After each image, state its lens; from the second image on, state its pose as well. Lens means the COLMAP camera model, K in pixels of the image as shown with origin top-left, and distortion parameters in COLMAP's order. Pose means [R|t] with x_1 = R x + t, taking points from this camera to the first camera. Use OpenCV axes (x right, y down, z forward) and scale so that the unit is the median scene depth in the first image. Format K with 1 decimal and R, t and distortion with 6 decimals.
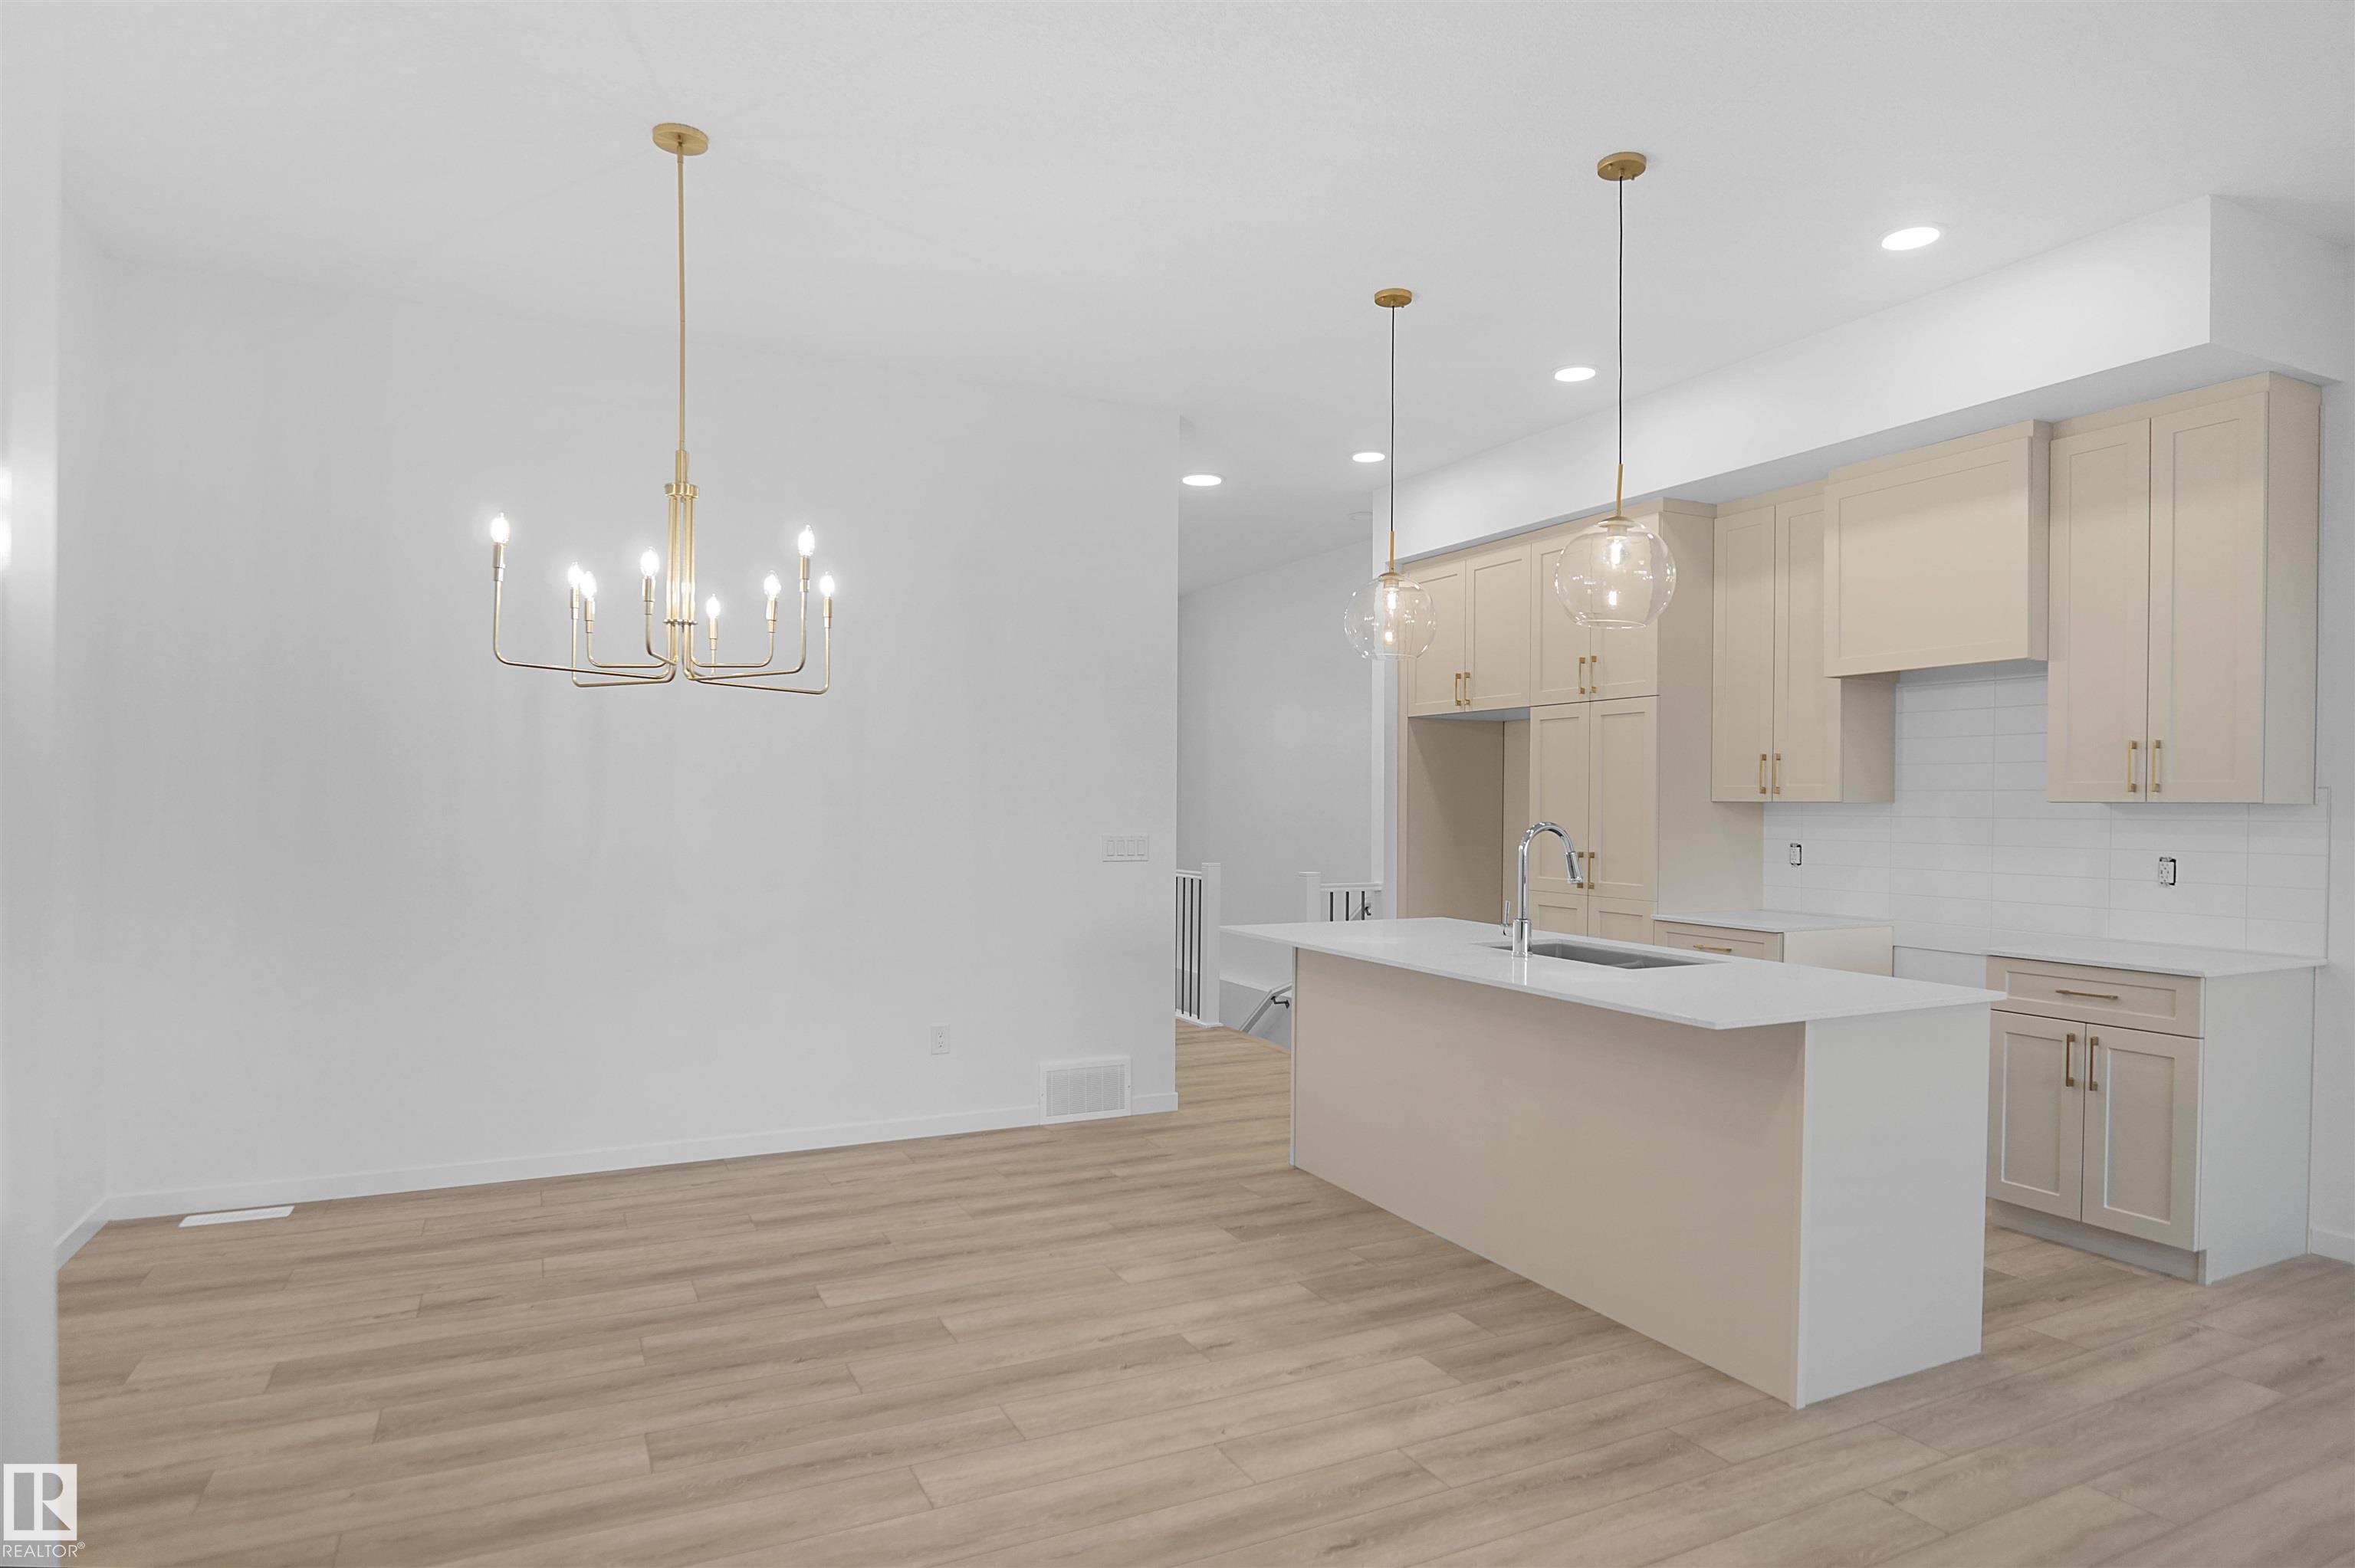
lens RADIAL K [[1273.6, 0, 1168.8], [0, 1273.6, 818.4], [0, 0, 1]] dist [-0.025268, 0.001444]
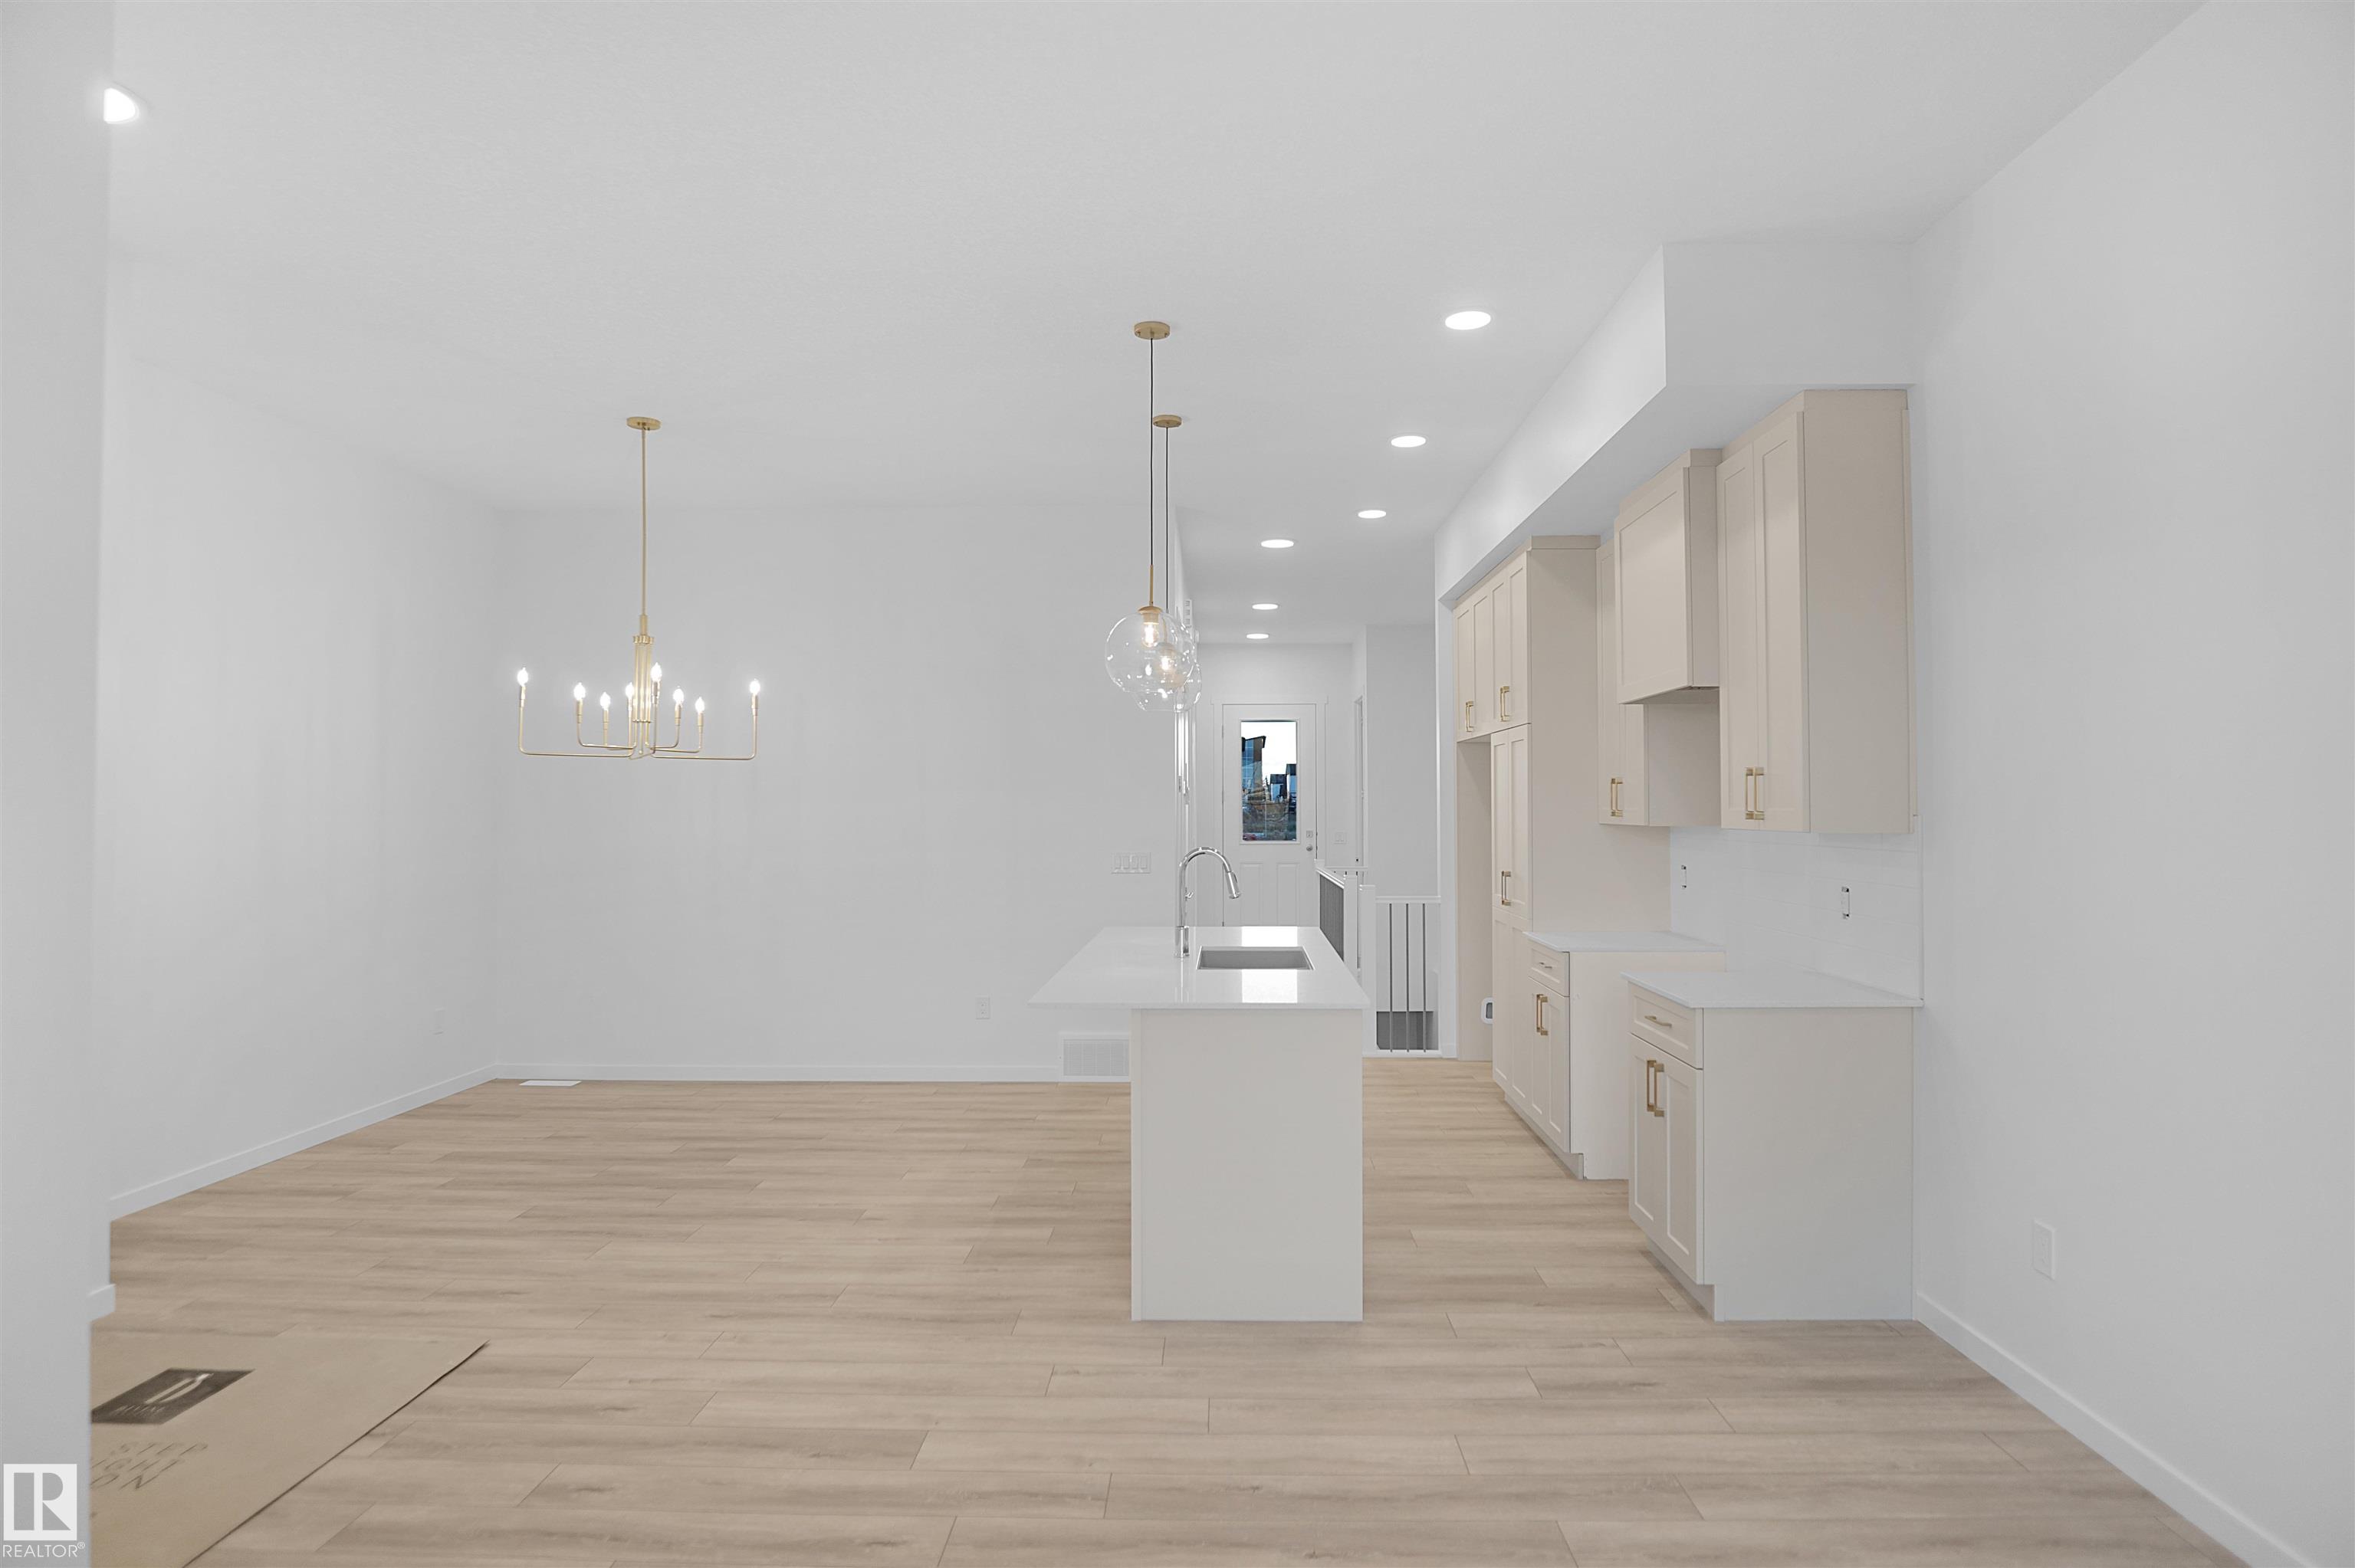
lens RADIAL K [[1241.8, 0, 1177.5], [0, 1241.8, 784.0], [0, 0, 1]] dist [-0.025284, 0.000898]
pose [[0.887240, -0.017805, -0.460965, 0.940416], [0.002645, 0.999435, -0.033512, -0.020861], [0.461301, 0.028514, 0.886785, -0.076139]]
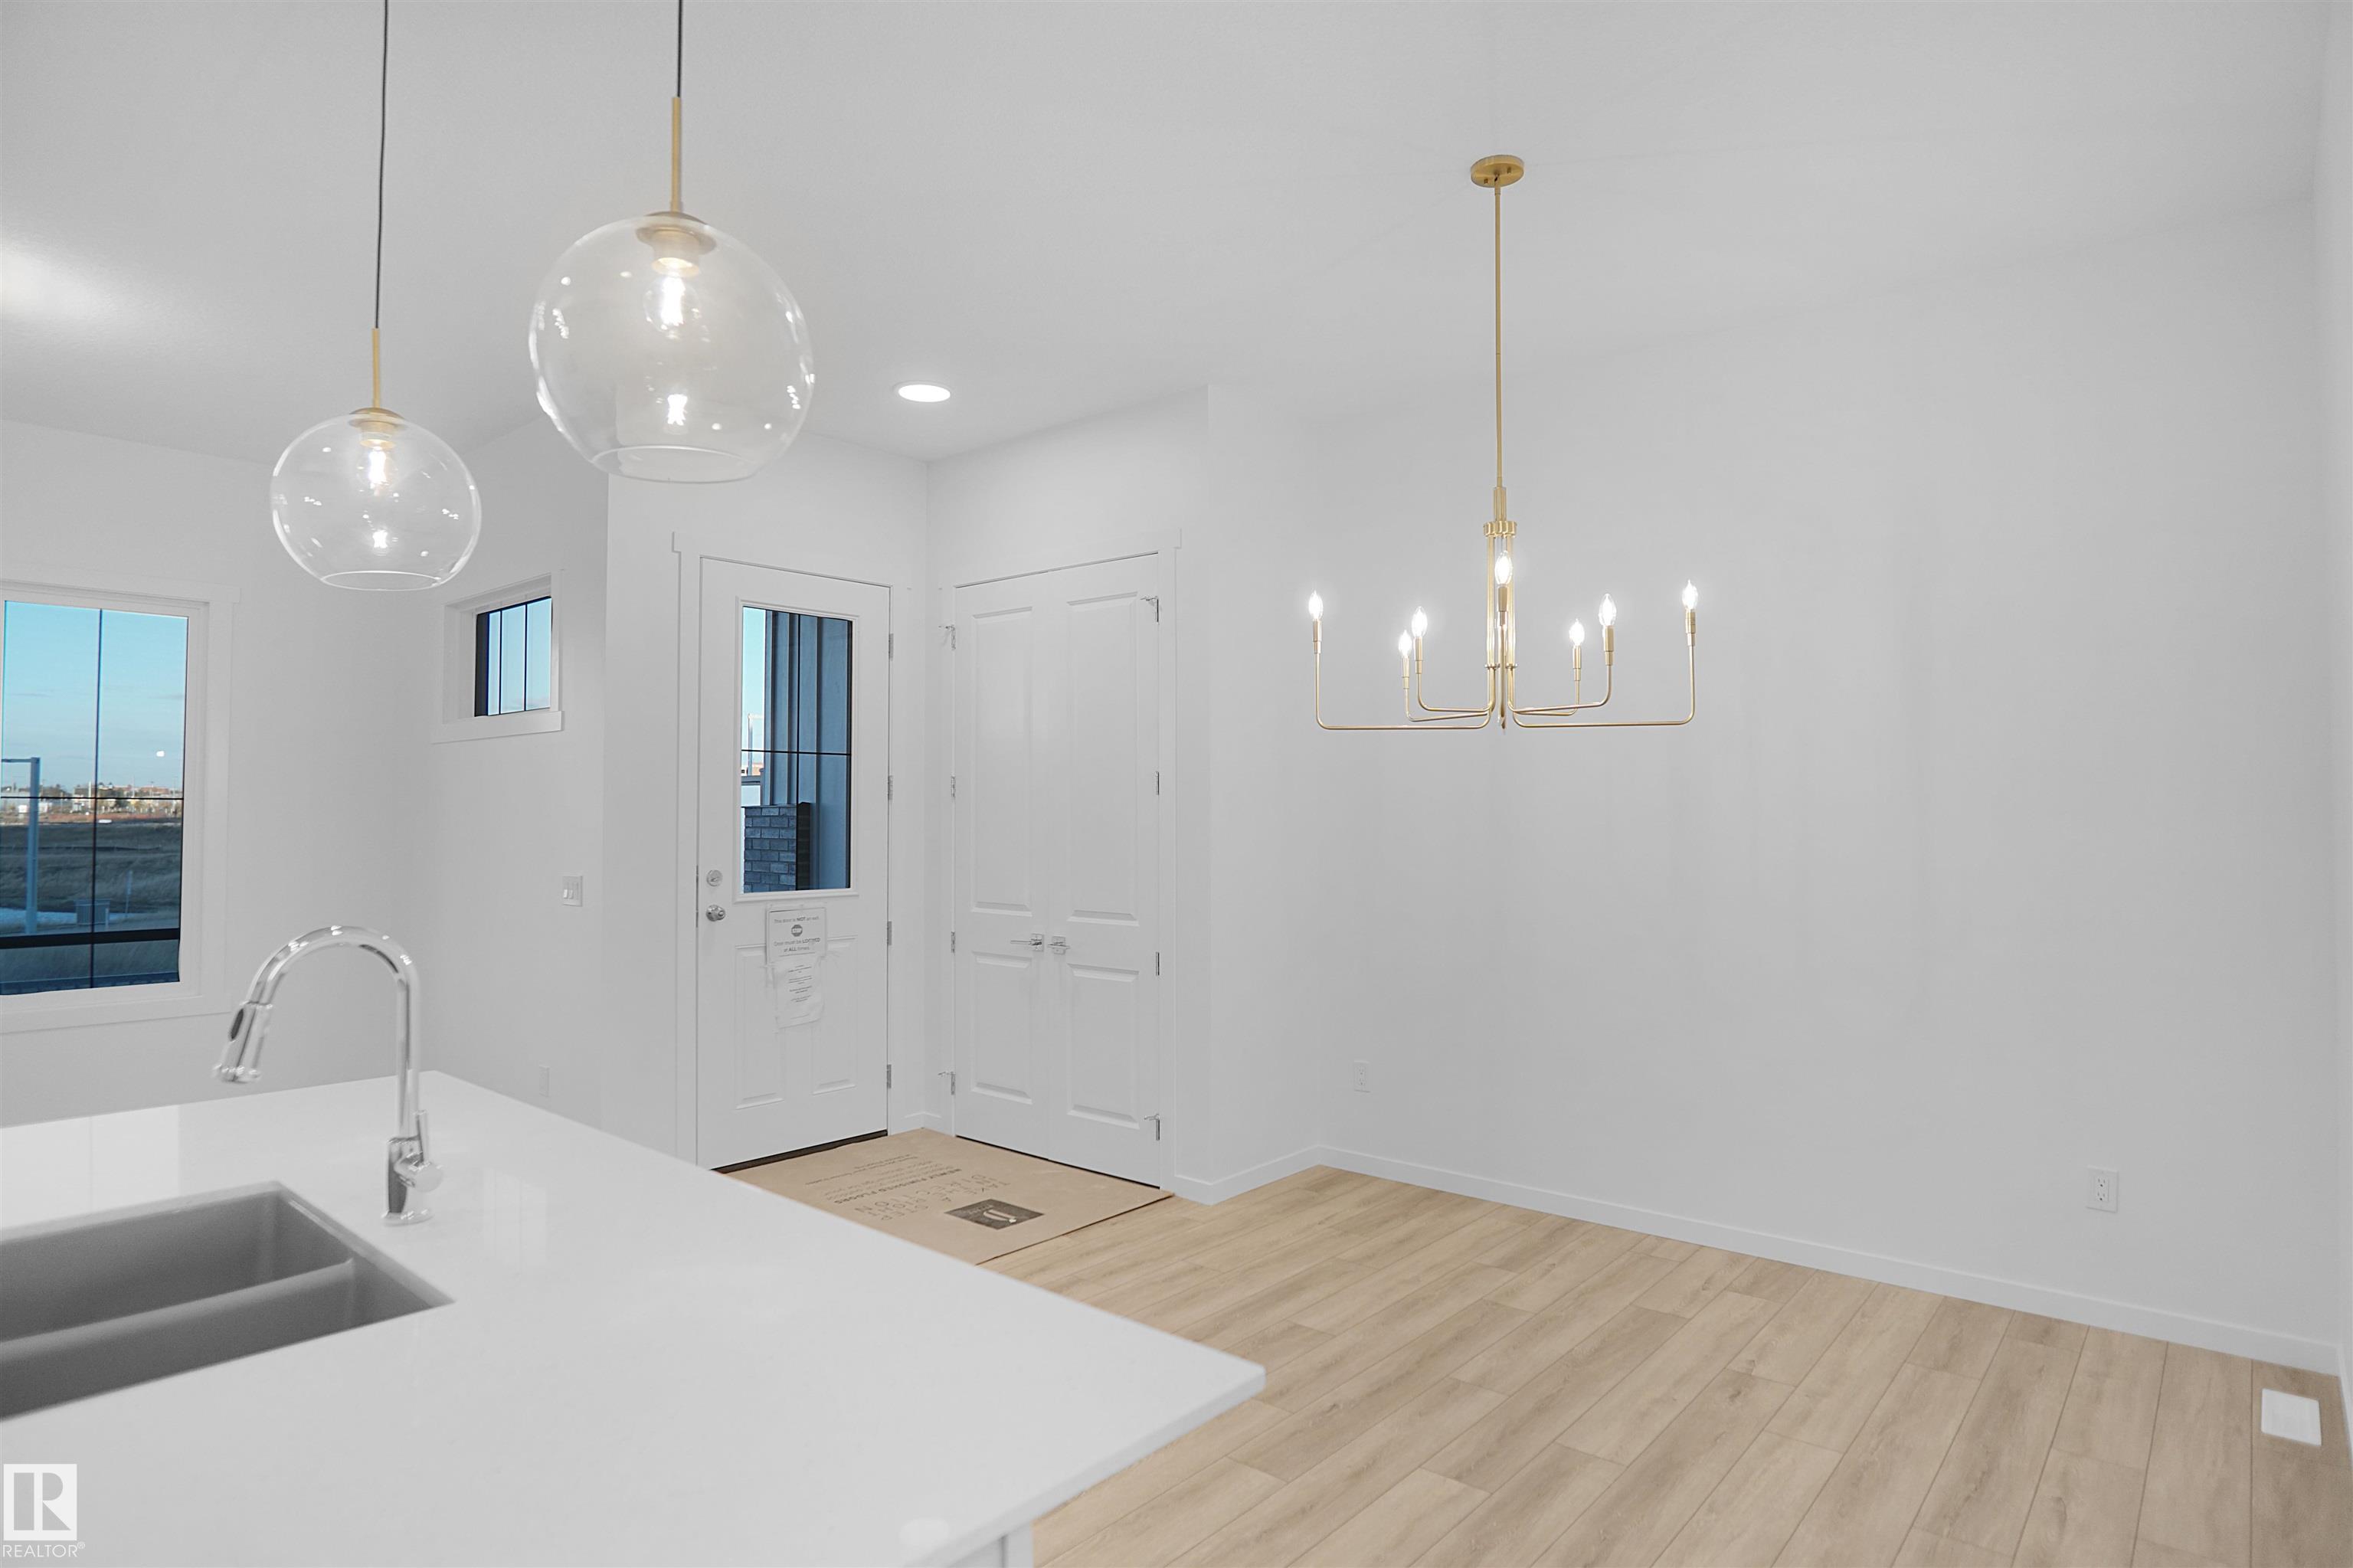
lens RADIAL K [[1240.9, 0, 1176.5], [0, 1240.9, 784.0], [0, 0, 1]] dist [-0.025284, 0.000898]
pose [[-0.900048, -0.009849, -0.435680, 0.266347], [-0.010622, 0.999943, -0.000661, -0.084049], [0.435662, 0.004033, -0.900101, 1.754537]]
